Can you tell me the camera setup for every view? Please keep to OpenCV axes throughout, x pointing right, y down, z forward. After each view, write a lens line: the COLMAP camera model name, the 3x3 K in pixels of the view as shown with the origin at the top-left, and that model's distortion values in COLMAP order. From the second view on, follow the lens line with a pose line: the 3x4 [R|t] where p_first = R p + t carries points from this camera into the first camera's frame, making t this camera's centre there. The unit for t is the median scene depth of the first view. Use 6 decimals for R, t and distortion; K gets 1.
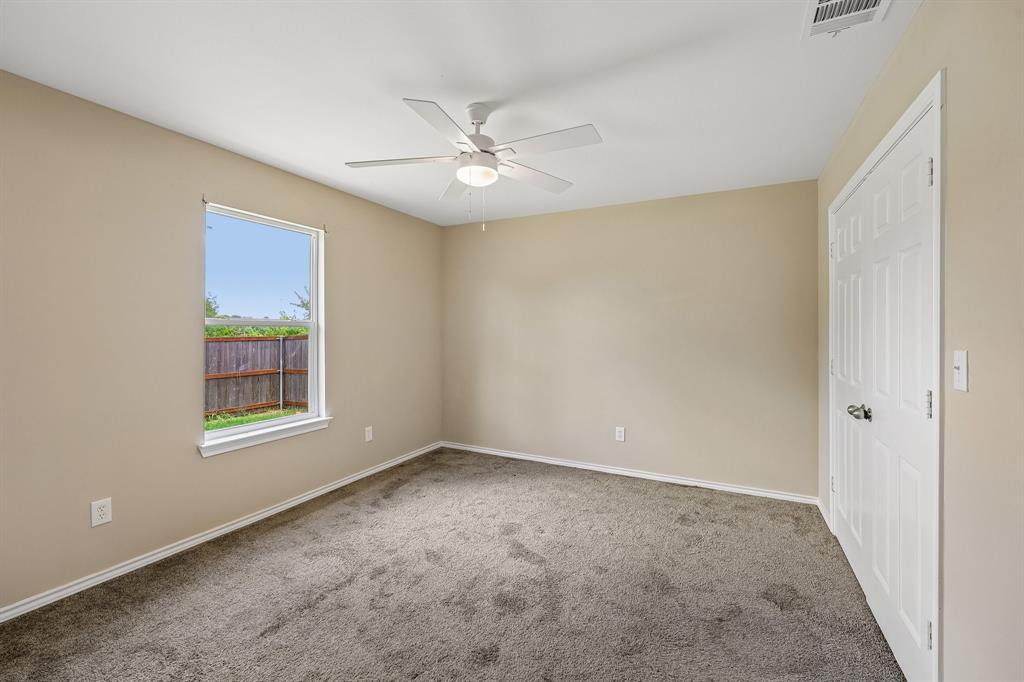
lens RADIAL K [[429.7, 0, 511.1], [0, 429.7, 339.4], [0, 0, 1]] dist [-0.001309, 0.001161]
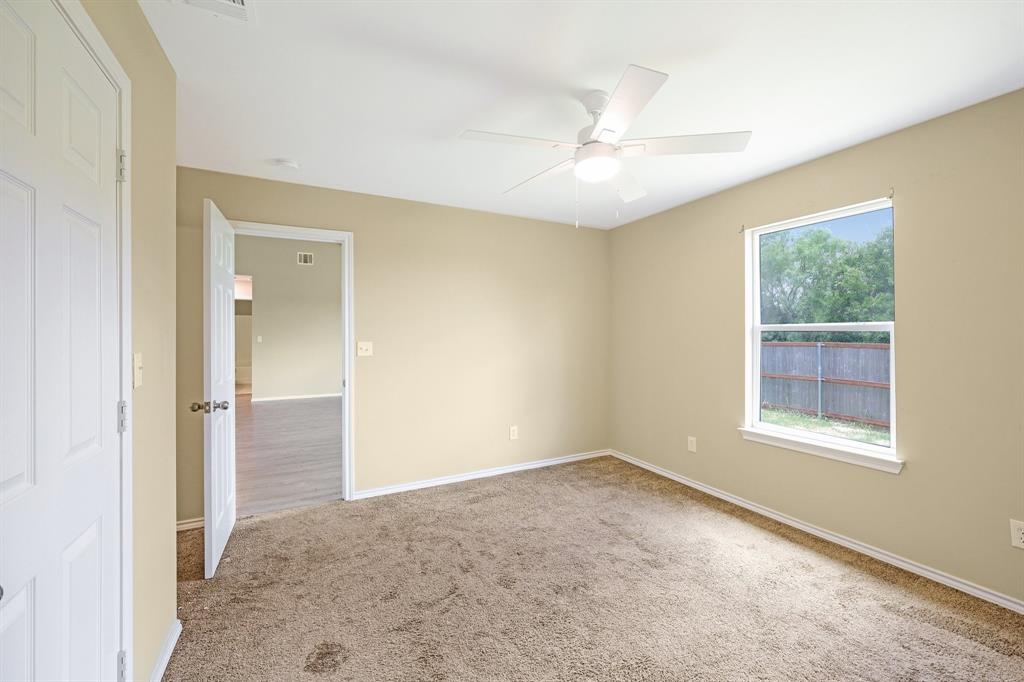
lens RADIAL K [[429.7, 0, 506.6], [0, 429.7, 334.2], [0, 0, 1]] dist [-0.001309, 0.001161]
pose [[-0.607062, 0.002221, -0.794651, 0.559699], [-0.006371, 0.999950, 0.007662, -0.021530], [0.794629, 0.009714, -0.607018, 1.010056]]
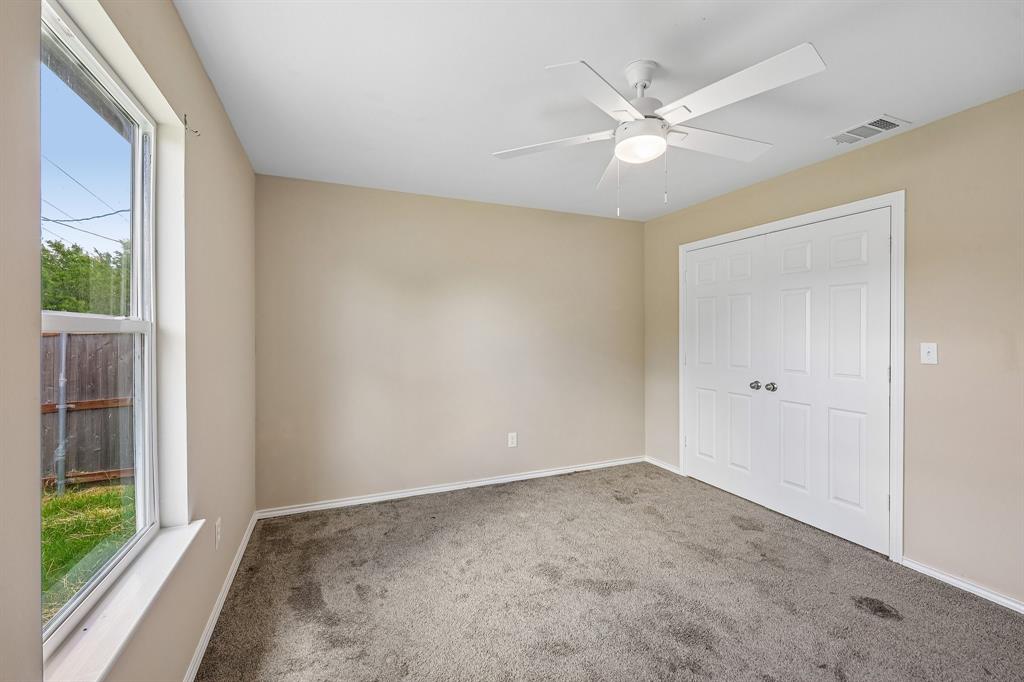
lens RADIAL K [[429.7, 0, 525.5], [0, 429.7, 335.8], [0, 0, 1]] dist [-0.001309, 0.001161]
pose [[0.637571, -0.014239, 0.770260, -0.623241], [0.021648, 0.999765, 0.000563, -0.020641], [-0.770087, 0.016316, 0.637730, 0.456262]]
